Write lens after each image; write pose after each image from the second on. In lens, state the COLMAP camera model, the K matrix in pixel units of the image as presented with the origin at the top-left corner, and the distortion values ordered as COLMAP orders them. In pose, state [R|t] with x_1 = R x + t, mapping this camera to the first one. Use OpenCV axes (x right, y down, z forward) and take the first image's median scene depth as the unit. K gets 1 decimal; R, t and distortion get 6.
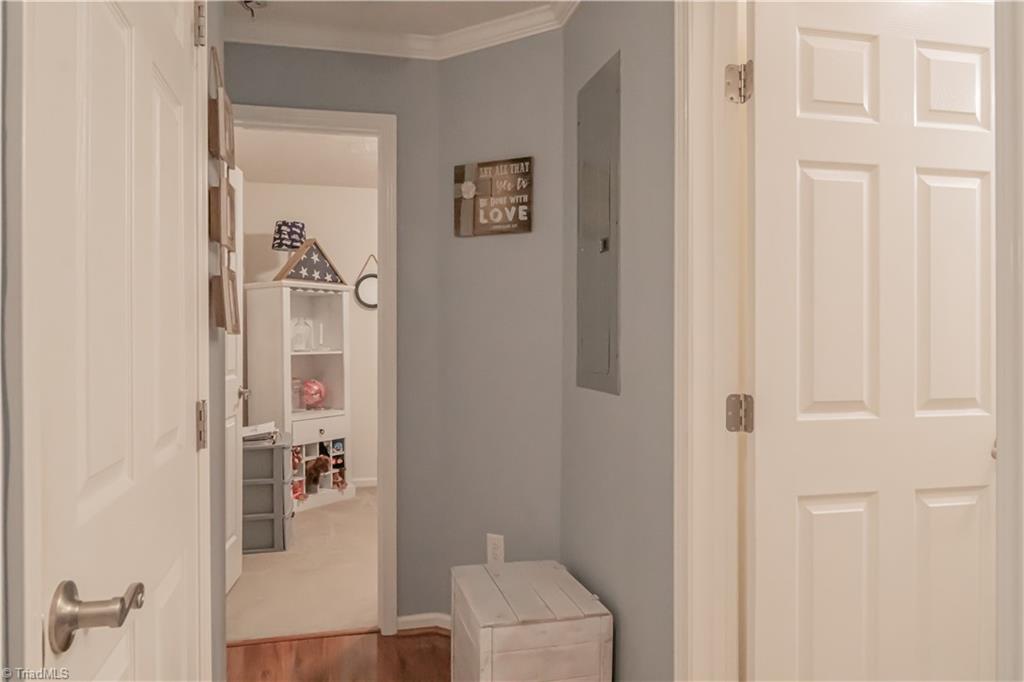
lens RADIAL K [[722.7, 0, 513.9], [0, 722.7, 340.2], [0, 0, 1]] dist [-0.000992, -0.000269]
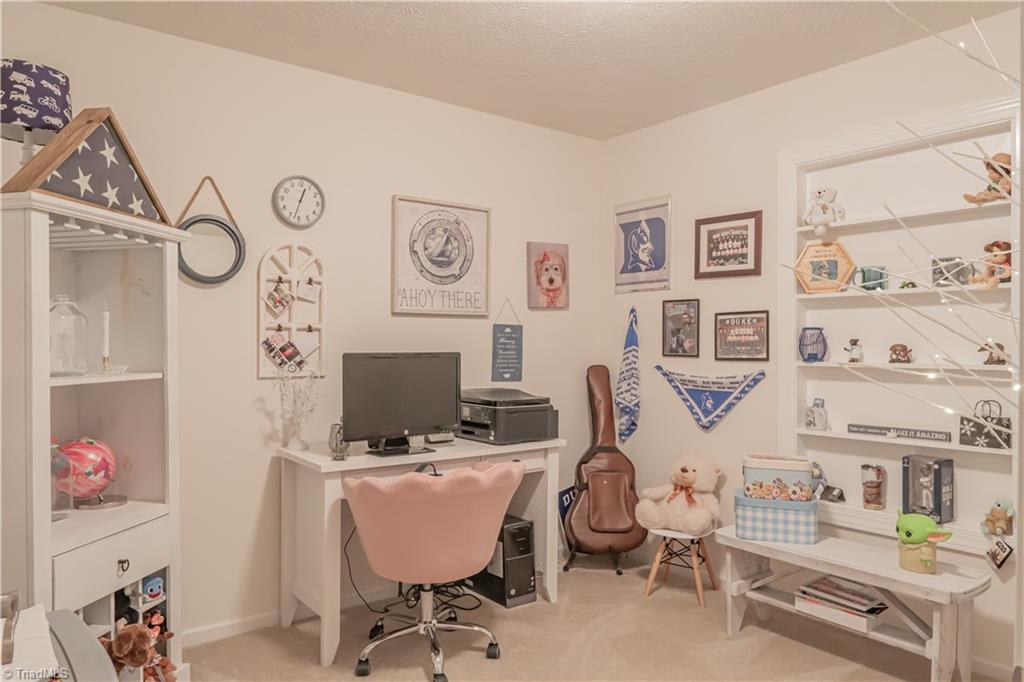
lens RADIAL K [[722.7, 0, 508.3], [0, 722.7, 343.7], [0, 0, 1]] dist [-0.000992, -0.000269]
pose [[0.926396, 0.008404, 0.376457, -0.212273], [-0.007447, 0.999964, -0.003998, -0.003192], [-0.376477, 0.000900, 0.926426, 0.511003]]
